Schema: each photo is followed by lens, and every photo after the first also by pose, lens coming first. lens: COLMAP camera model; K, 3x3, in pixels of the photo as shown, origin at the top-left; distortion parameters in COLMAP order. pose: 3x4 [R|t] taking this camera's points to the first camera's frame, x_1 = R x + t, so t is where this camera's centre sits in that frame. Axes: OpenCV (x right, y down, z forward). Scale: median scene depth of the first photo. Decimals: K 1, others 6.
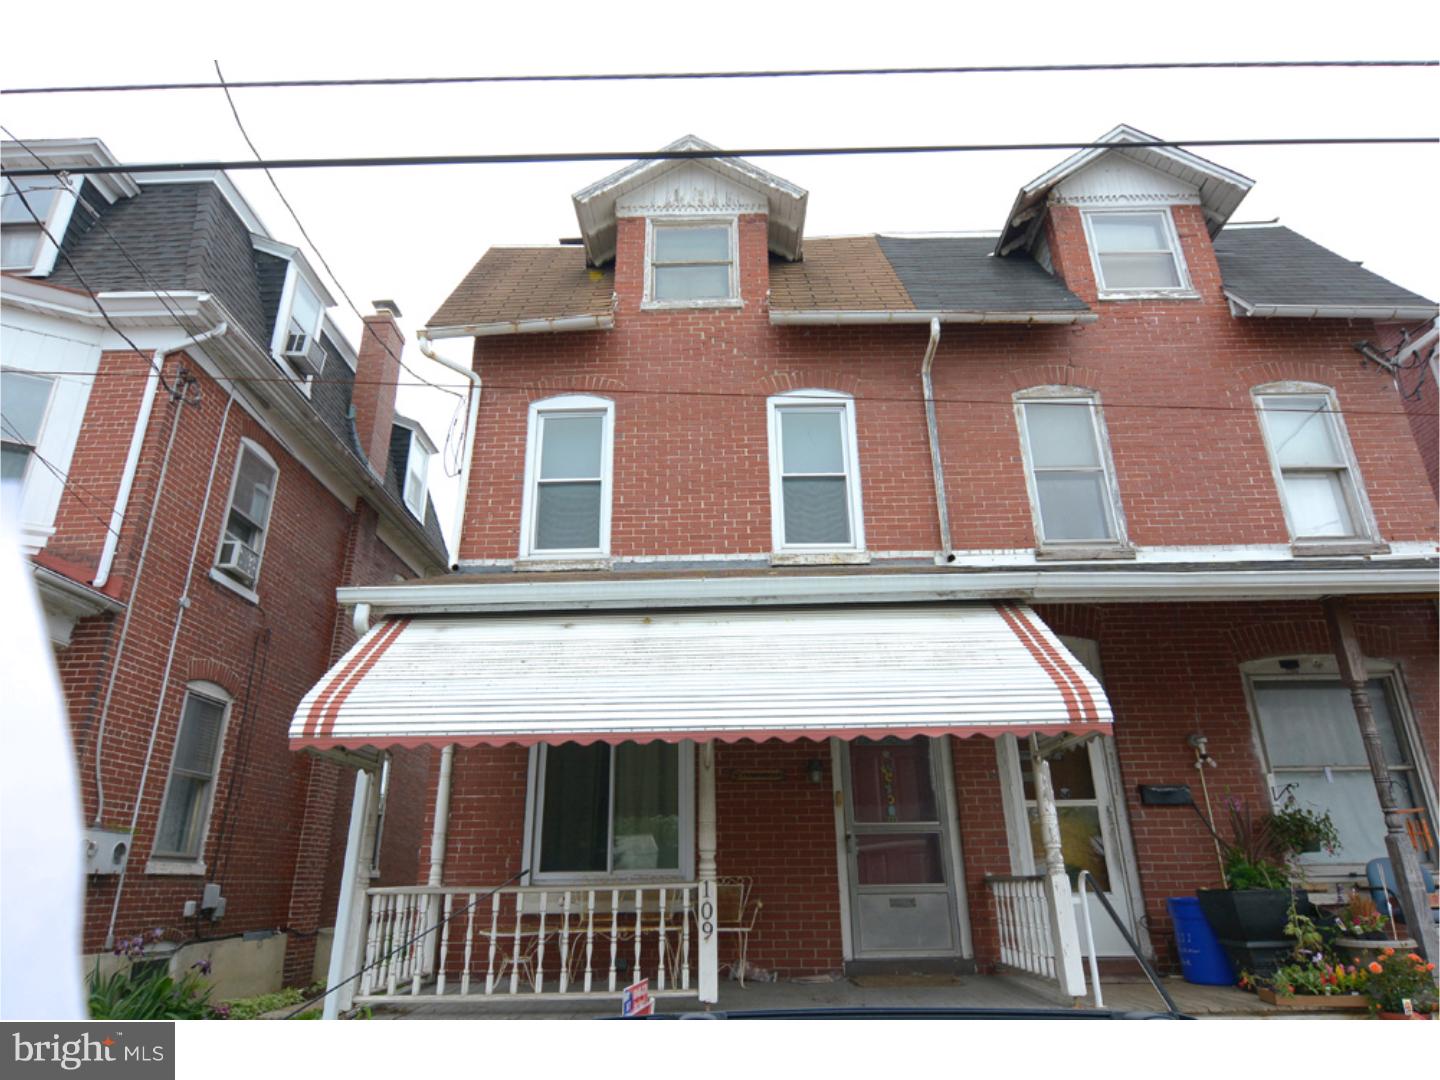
lens RADIAL K [[851.6, 0, 718.0], [0, 851.6, 542.5], [0, 0, 1]] dist [0.000150, -0.011856]
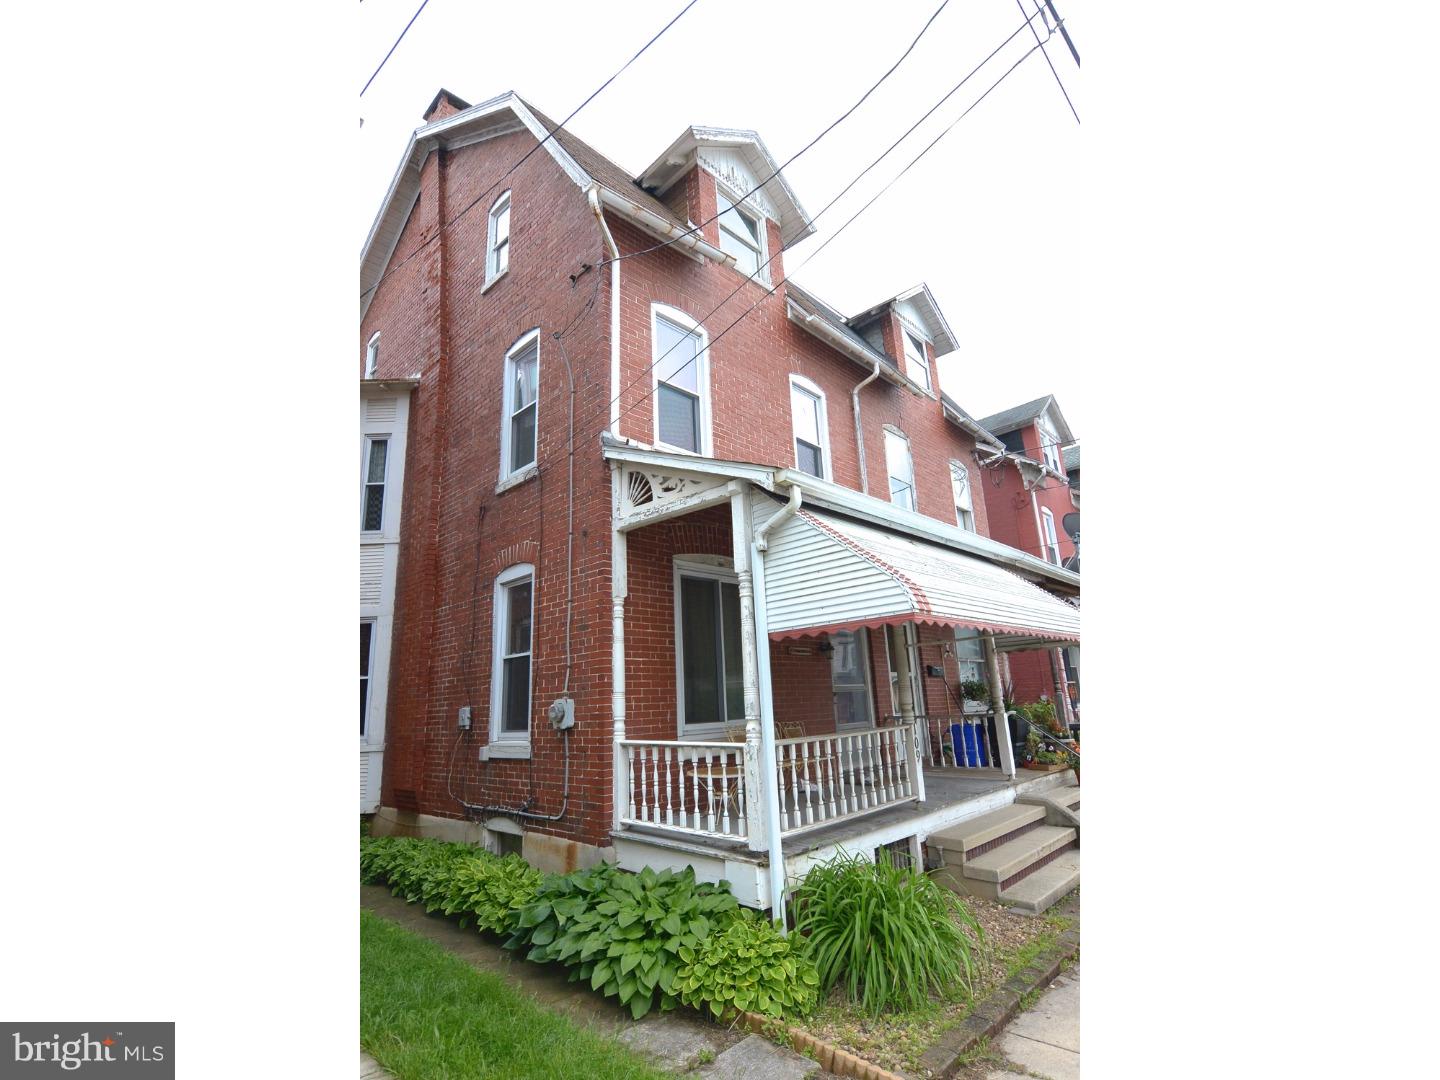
lens RADIAL K [[648.7, 0, 718.6], [0, 648.7, 542.1], [0, 0, 1]] dist [-0.008193, -0.000615]
pose [[0.684135, 0.161326, 0.711290, -0.743118], [-0.236673, 0.971562, 0.007280, 0.111219], [-0.689887, -0.173324, 0.702861, 0.339305]]
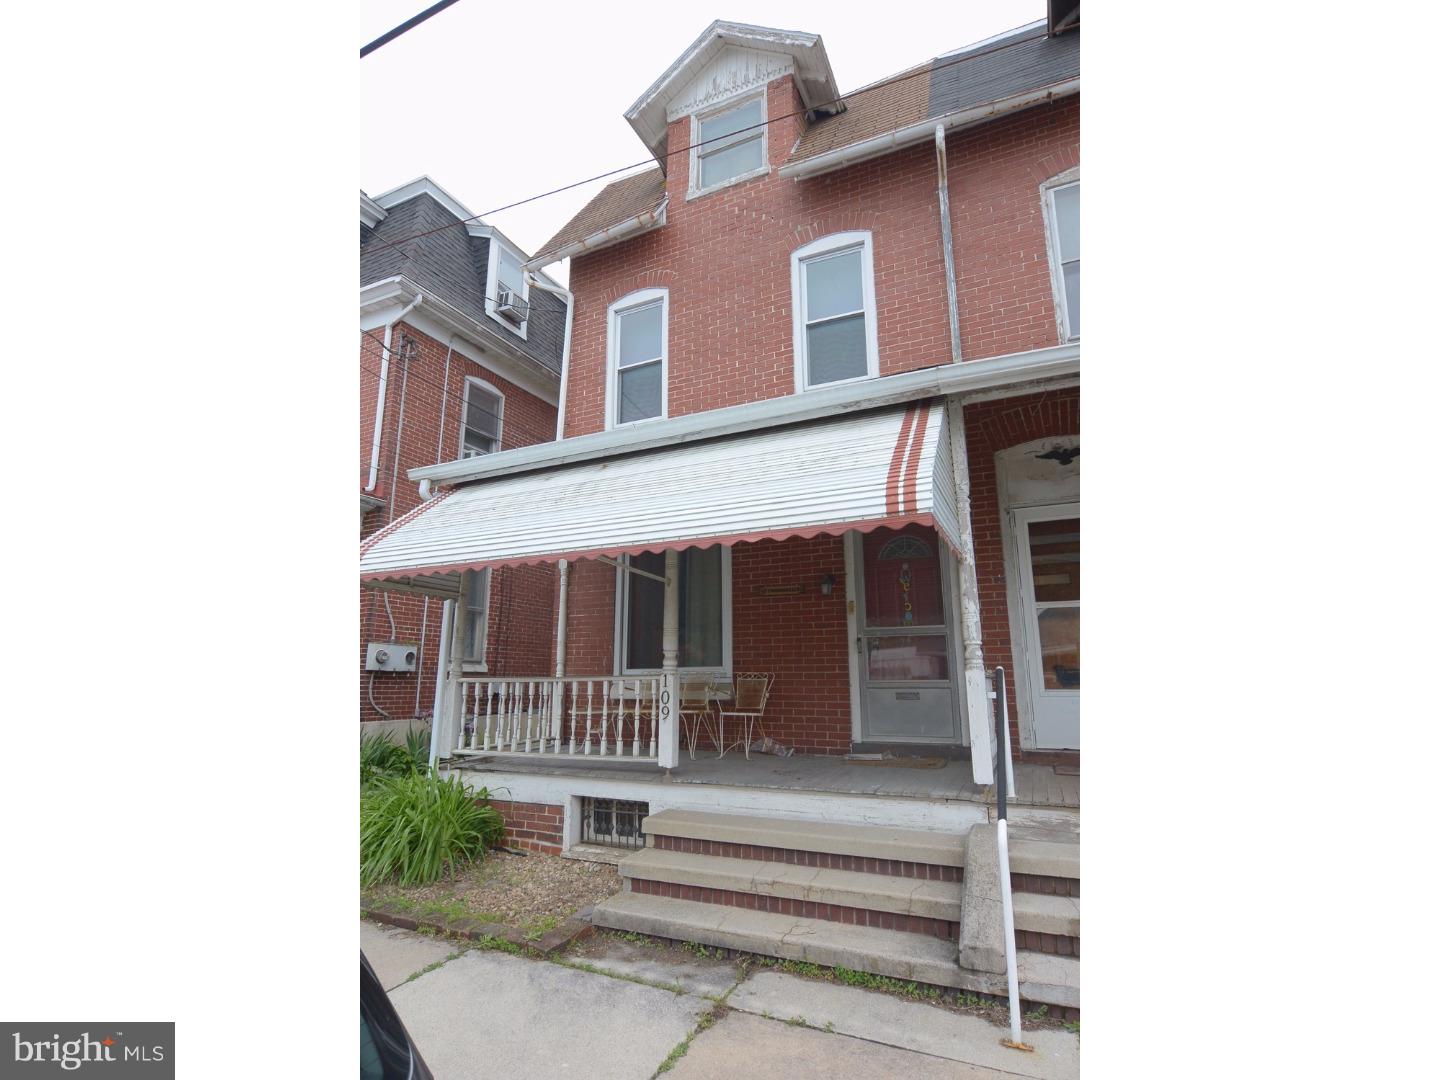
lens RADIAL K [[665.3, 0, 724.7], [0, 665.3, 540.8], [0, 0, 1]] dist [-0.005944, -0.002065]
pose [[0.914092, -0.075618, -0.398393, 0.309013], [0.142262, 0.979816, 0.140436, 0.061211], [0.379733, -0.185047, 0.906400, 0.142300]]
